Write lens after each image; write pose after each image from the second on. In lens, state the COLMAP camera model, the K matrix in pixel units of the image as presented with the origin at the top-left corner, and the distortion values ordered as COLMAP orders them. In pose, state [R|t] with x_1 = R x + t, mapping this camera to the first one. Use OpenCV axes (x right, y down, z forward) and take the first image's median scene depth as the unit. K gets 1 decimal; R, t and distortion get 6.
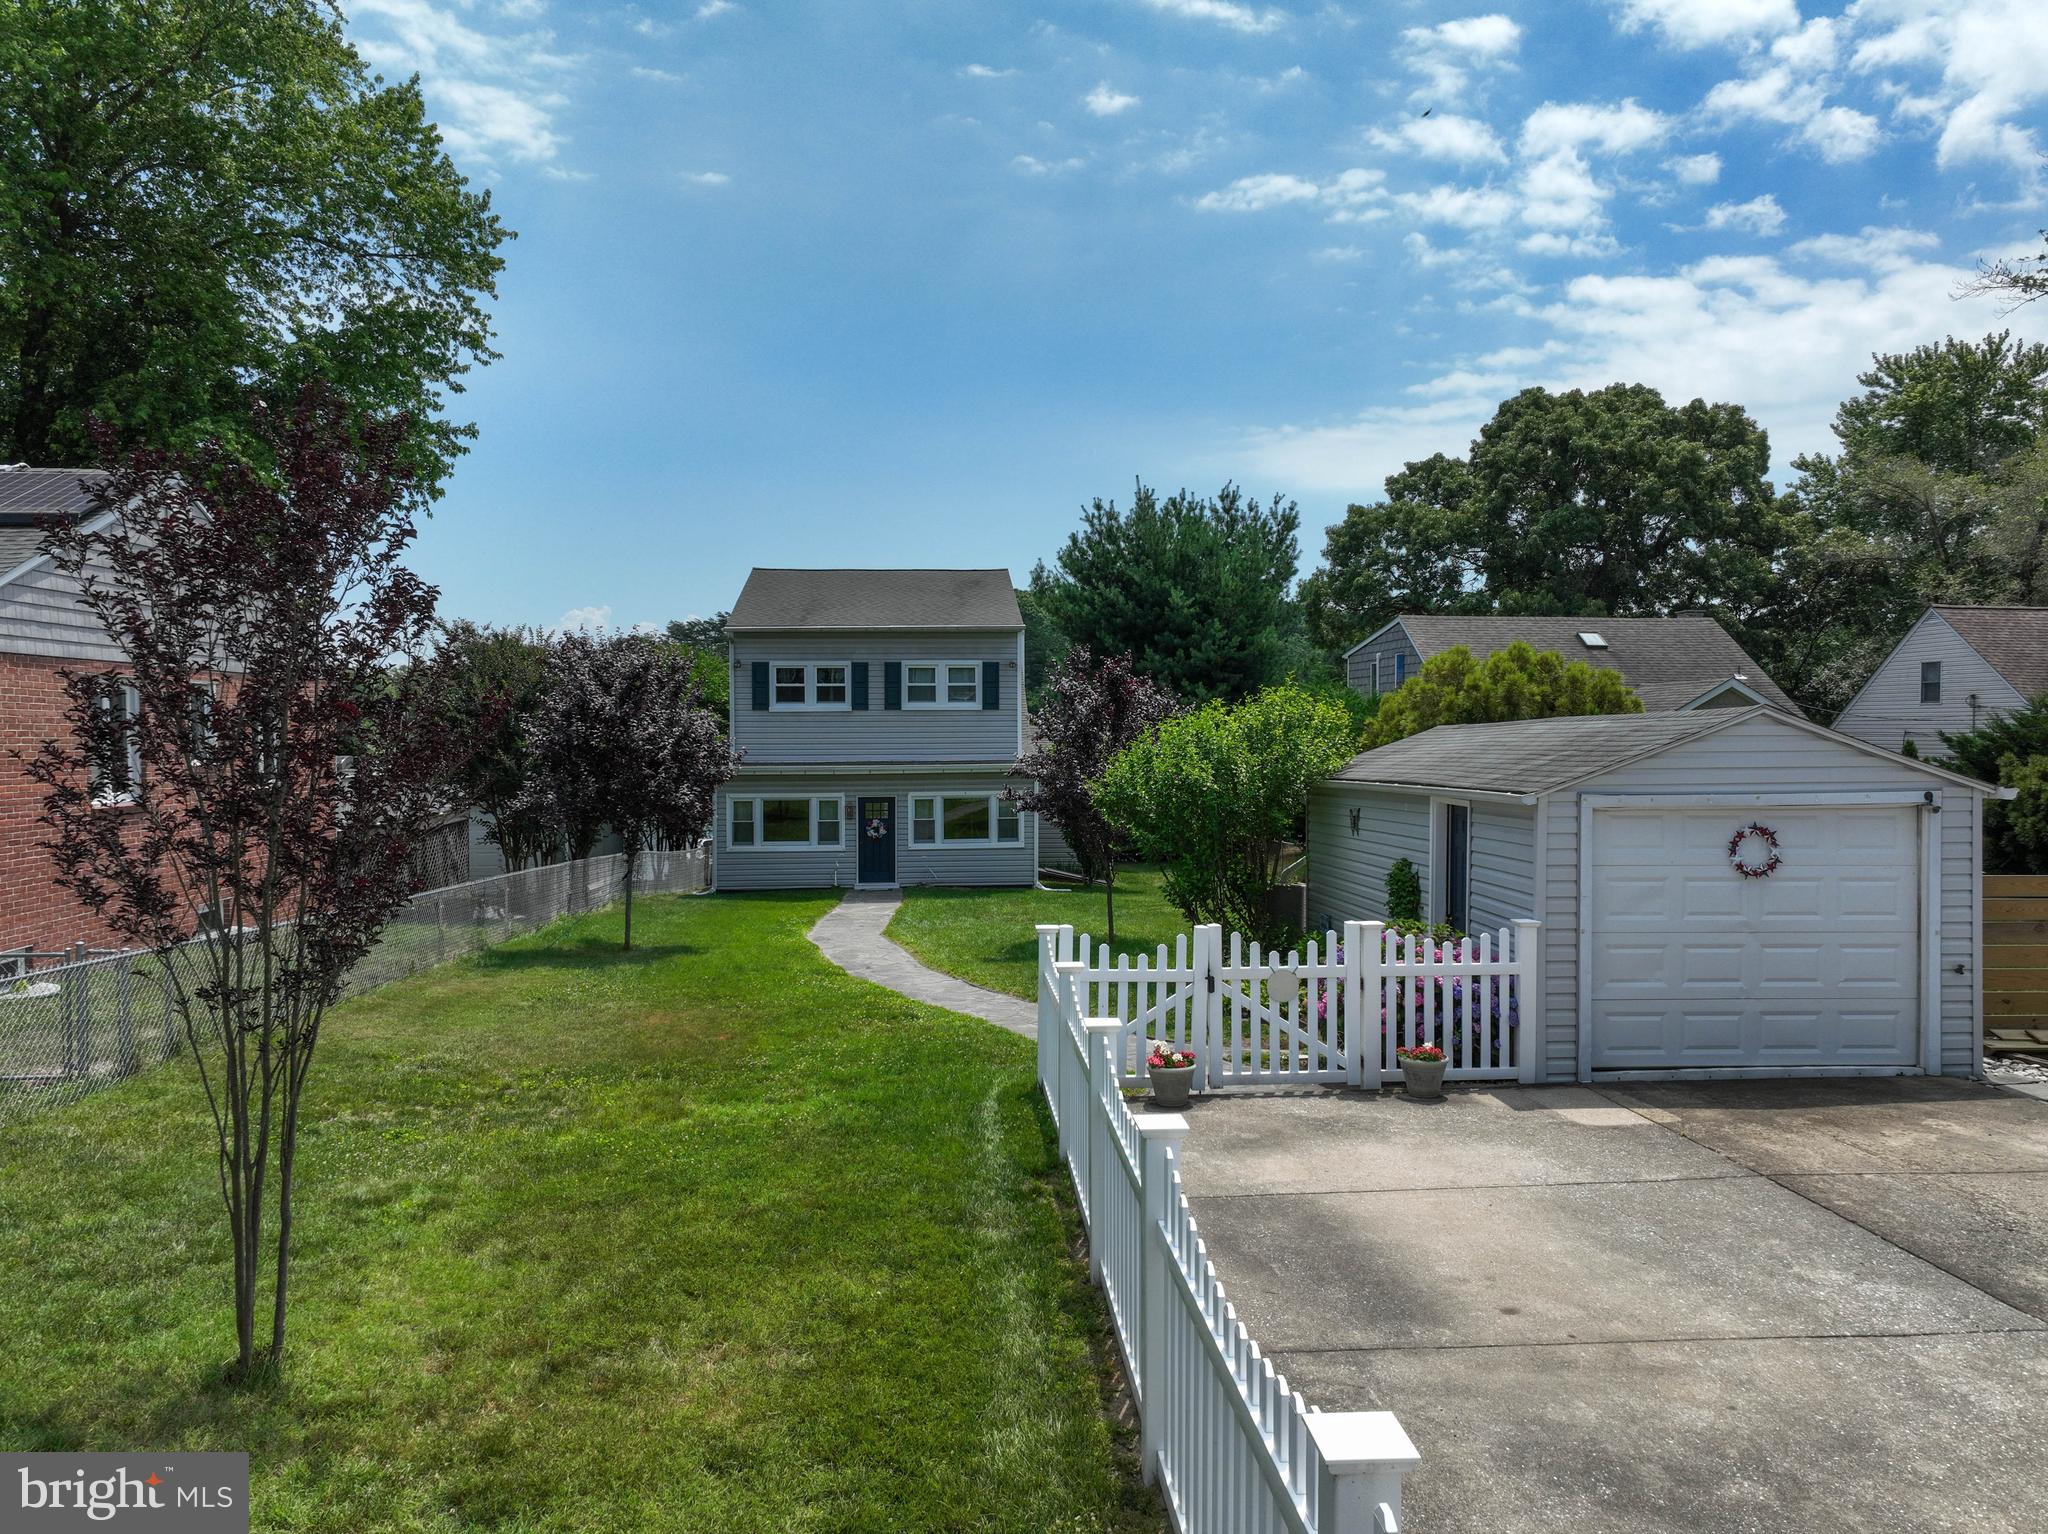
lens RADIAL K [[1438.0, 0, 1032.5], [0, 1438.0, 751.3], [0, 0, 1]] dist [-0.003013, 0.018891]
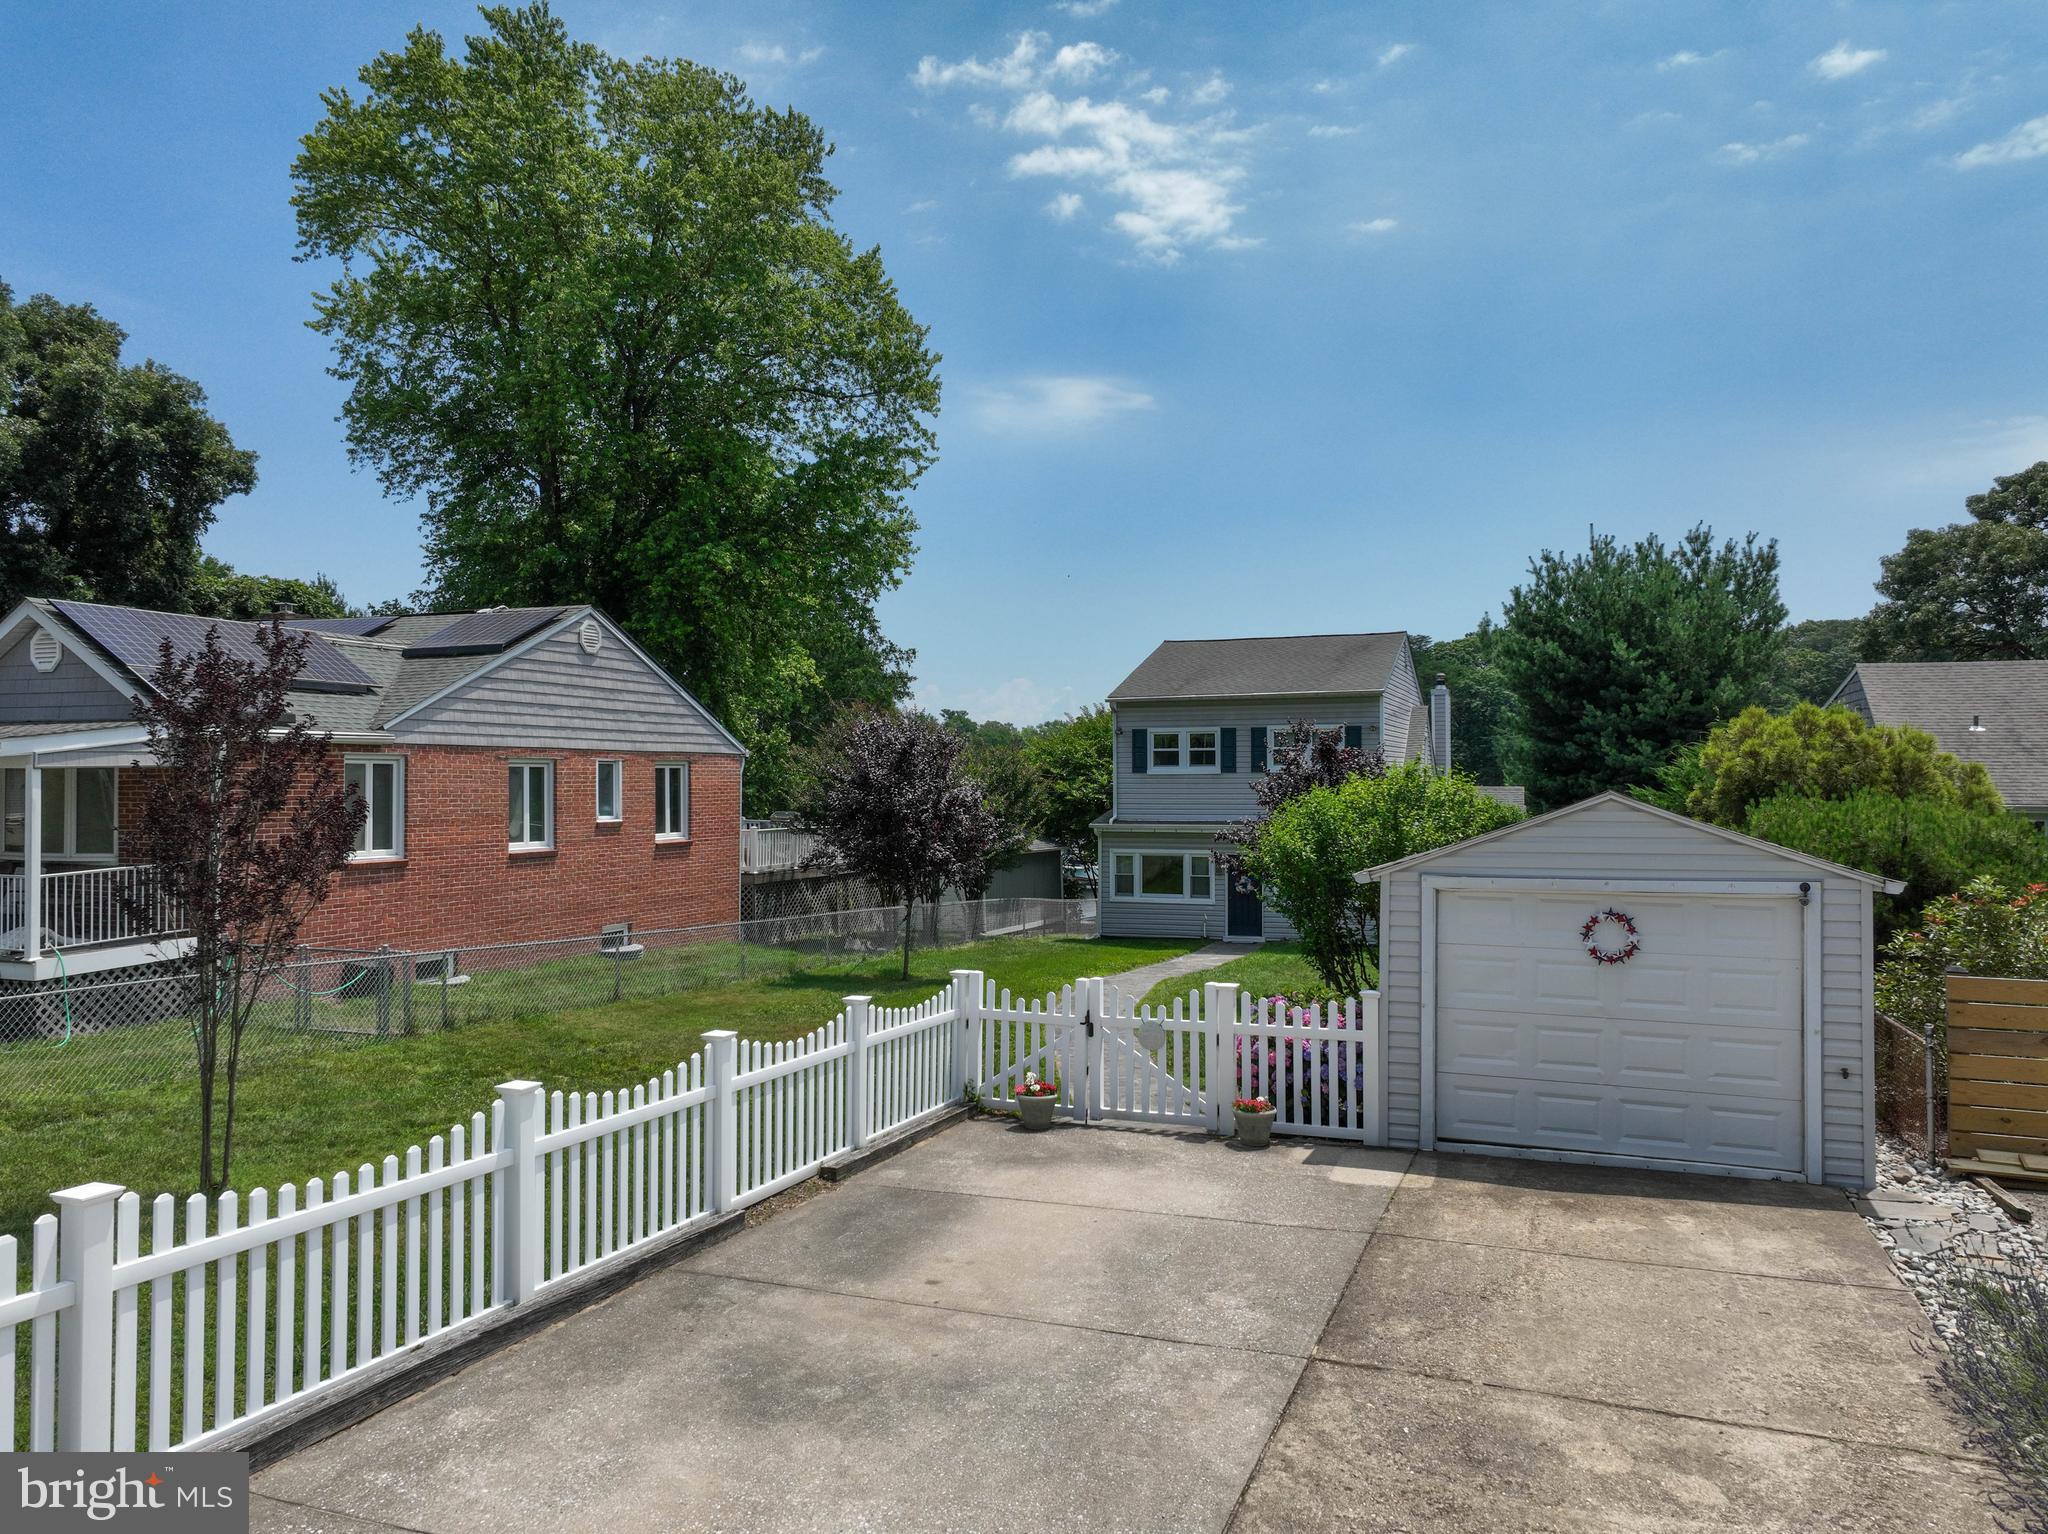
lens RADIAL K [[1438.0, 0, 1037.0], [0, 1438.0, 769.4], [0, 0, 1]] dist [-0.003013, 0.018891]
pose [[0.908687, -0.001902, -0.417474, 0.196751], [-0.007357, 0.999761, -0.020568, -0.008250], [0.417413, 0.021762, 0.908456, -0.026786]]
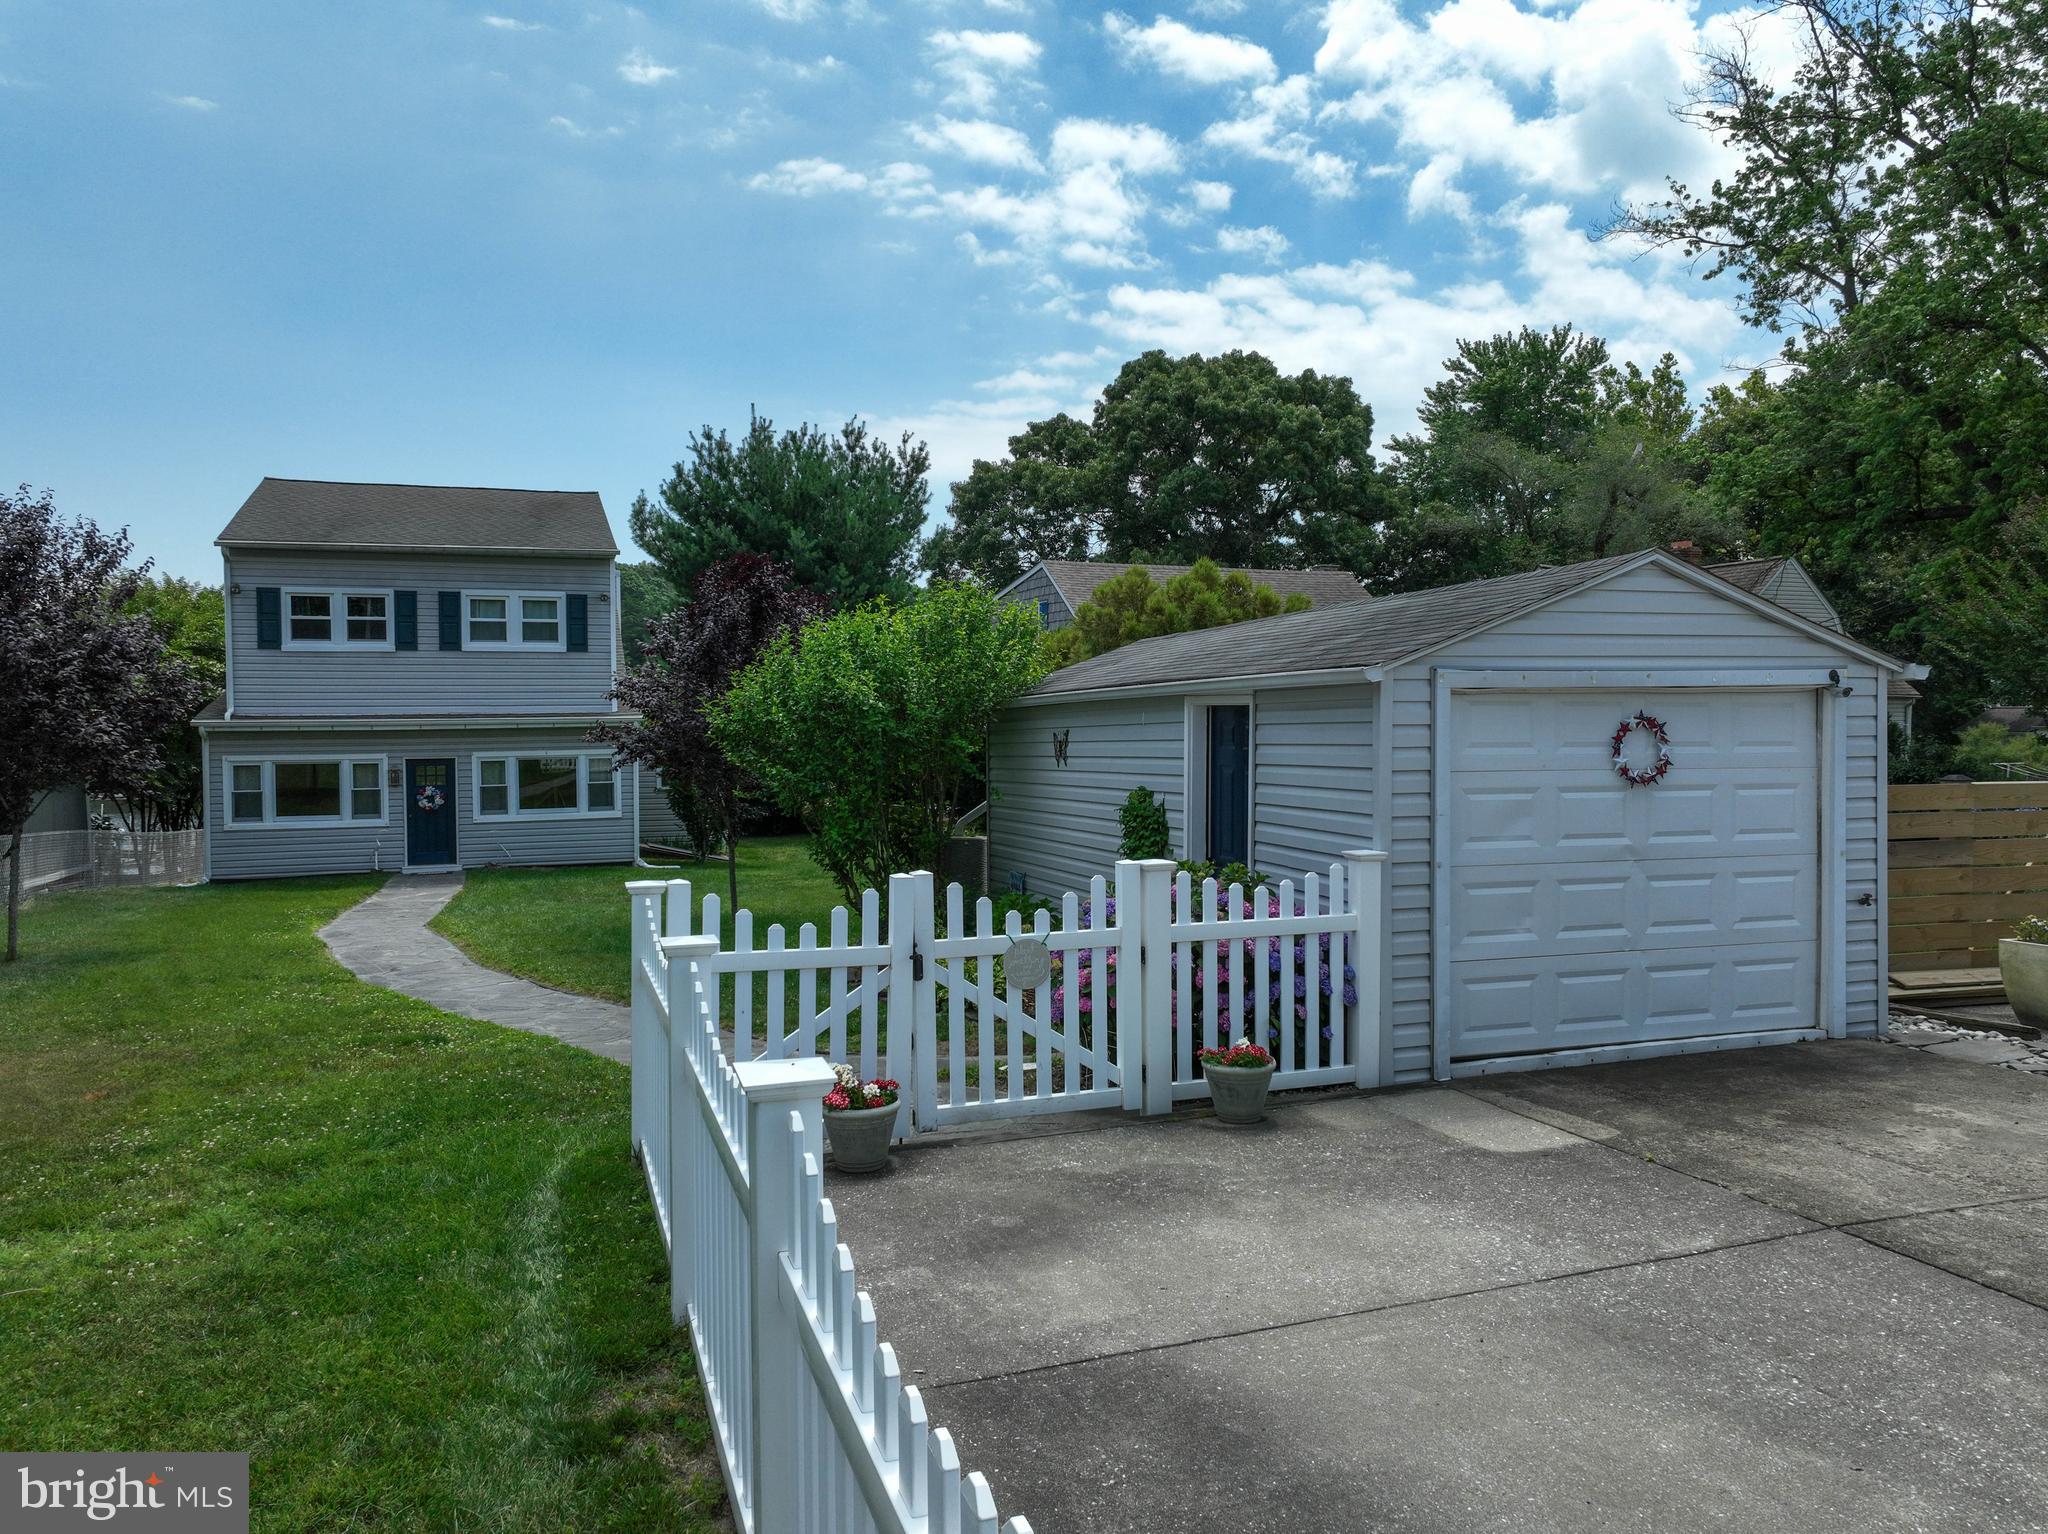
lens RADIAL K [[1438.0, 0, 1032.5], [0, 1438.0, 755.2], [0, 0, 1]] dist [-0.003013, 0.018891]
pose [[0.963737, -0.010295, 0.266655, 0.002158], [0.006799, 0.999878, 0.014030, 0.021115], [-0.266767, -0.011708, 0.963690, 0.132275]]
